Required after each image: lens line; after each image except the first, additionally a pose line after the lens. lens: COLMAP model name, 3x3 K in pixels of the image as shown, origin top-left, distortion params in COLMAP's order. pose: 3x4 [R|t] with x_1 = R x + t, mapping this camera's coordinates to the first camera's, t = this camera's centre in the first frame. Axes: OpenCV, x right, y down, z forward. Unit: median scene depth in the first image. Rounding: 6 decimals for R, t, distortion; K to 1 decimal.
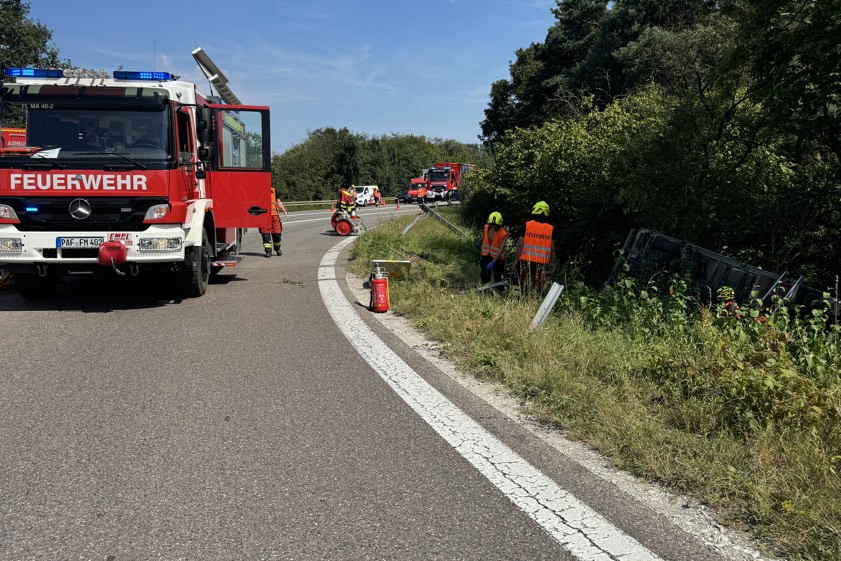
lens RADIAL K [[543.3, 0, 420.5], [0, 543.3, 280.5], [0, 0, 1]] dist [0.031658, -0.052610]
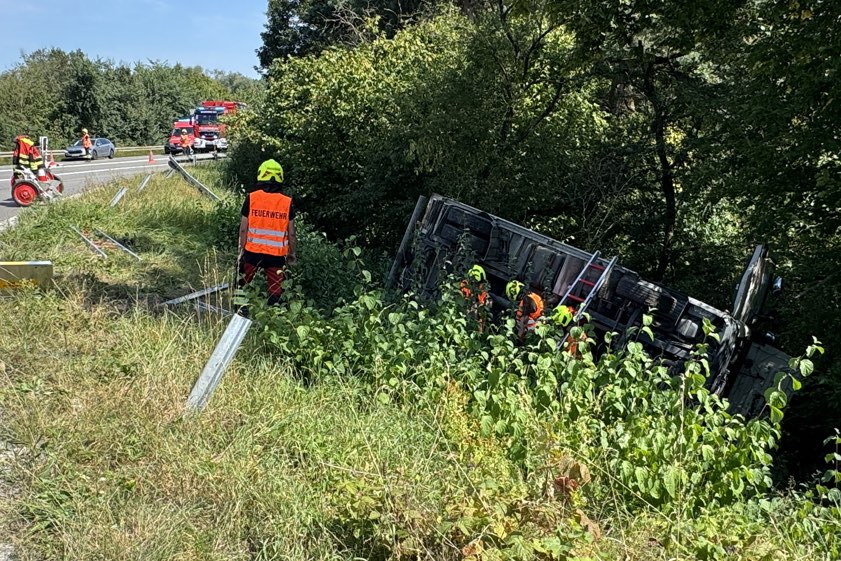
lens RADIAL K [[574.6, 0, 420.5], [0, 574.6, 280.5], [0, 0, 1]] dist [-0.006143, -0.003966]
pose [[0.960135, -0.054379, 0.274196, 0.133695], [0.031894, 0.995801, 0.085806, -0.037695], [-0.277711, -0.073640, 0.957838, 0.187605]]
